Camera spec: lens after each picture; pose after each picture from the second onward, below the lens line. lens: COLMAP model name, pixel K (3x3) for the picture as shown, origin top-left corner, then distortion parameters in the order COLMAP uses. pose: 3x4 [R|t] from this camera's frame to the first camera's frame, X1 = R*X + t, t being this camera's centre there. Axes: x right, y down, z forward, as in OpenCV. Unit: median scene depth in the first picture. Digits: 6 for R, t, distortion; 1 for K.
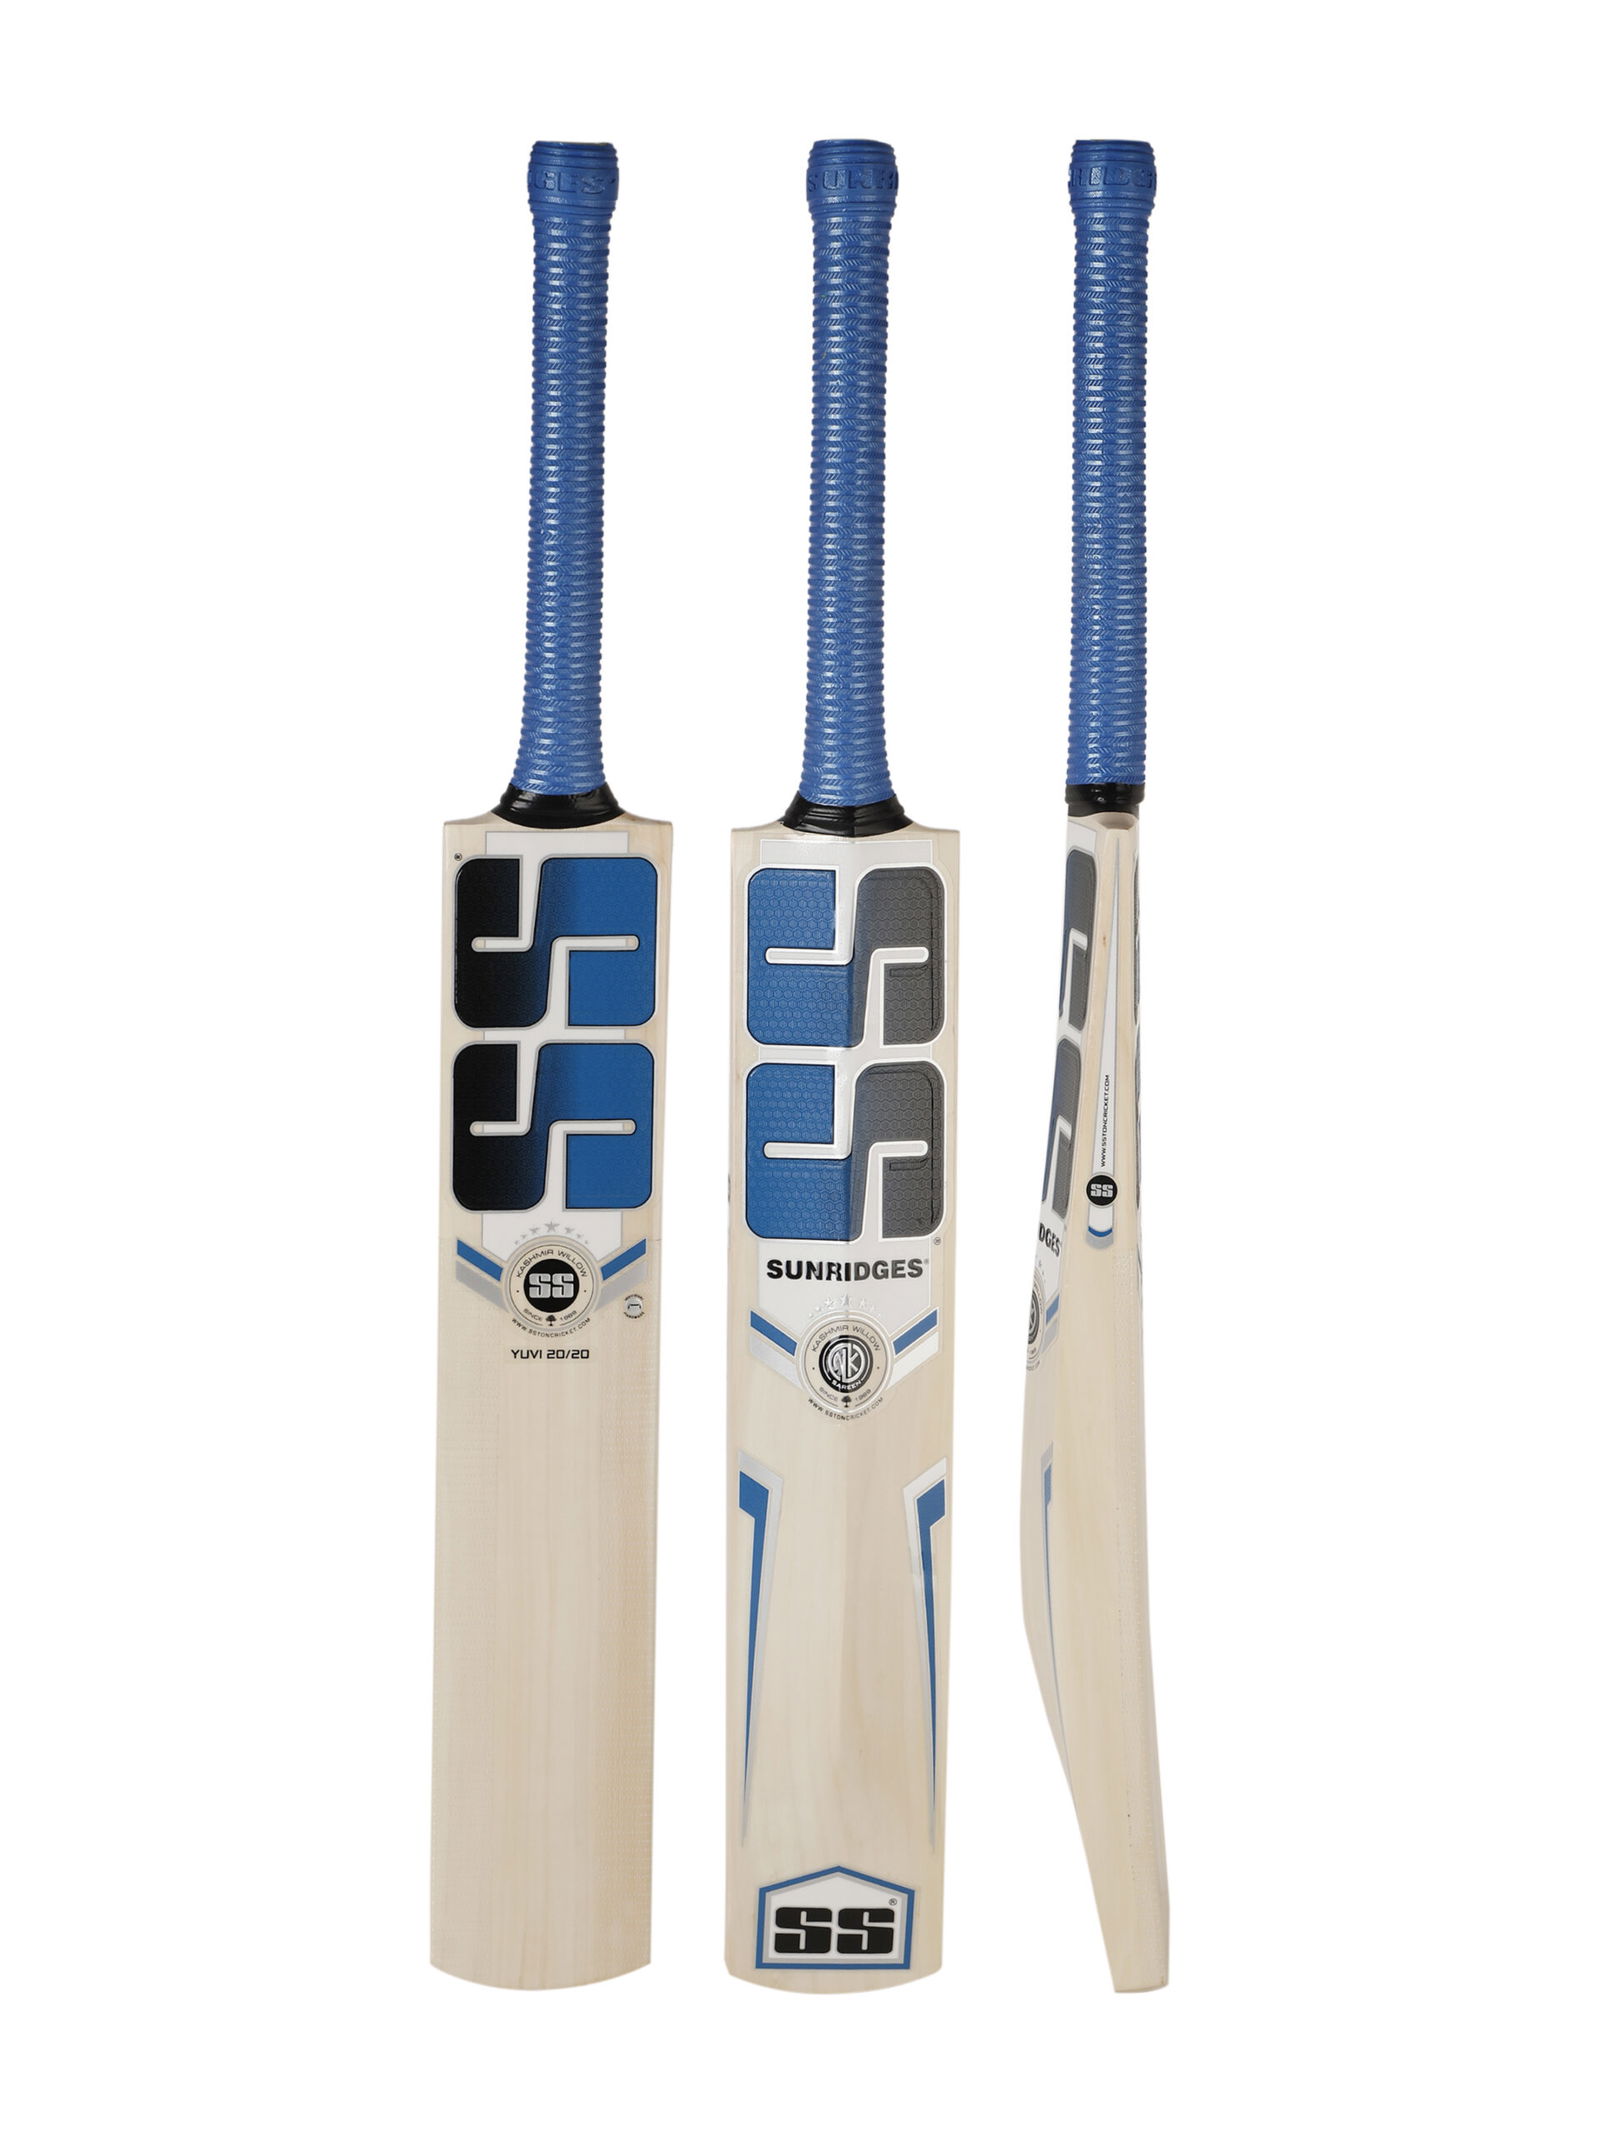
lens RADIAL K [[4920.3, 0, 791.8], [0, 4920.3, 1055.6], [0, 0, 1]] dist [-0.089543, 0.000000]
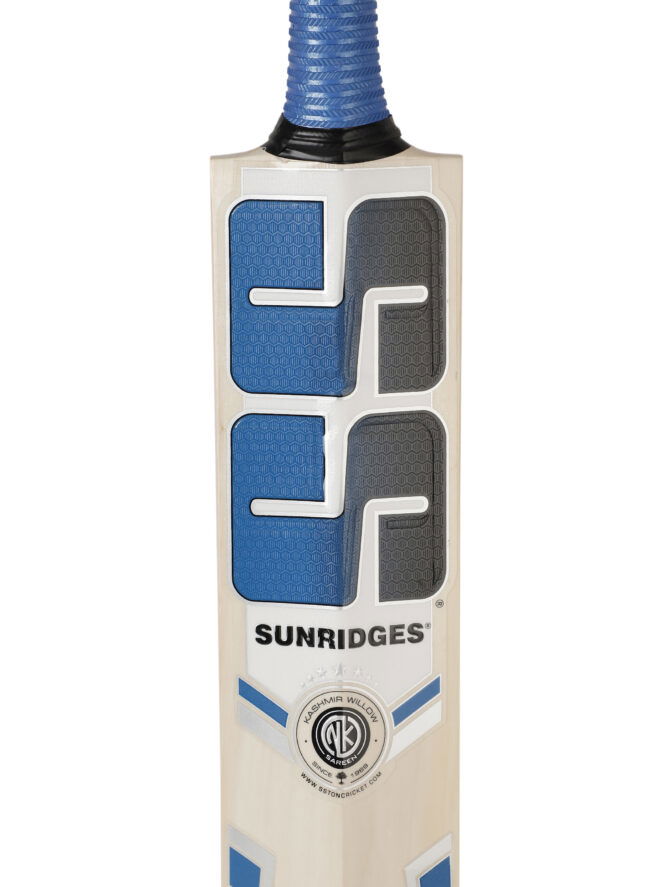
lens RADIAL K [[1949.5, 0, 332.3], [0, 1949.5, 442.7], [0, 0, 1]] dist [0.205587, 0.000000]
pose [[0.996177, -0.000808, -0.087354, 0.041749], [0.007839, 0.996749, 0.080181, -0.022222], [0.087006, -0.080559, 0.992945, 0.638015]]
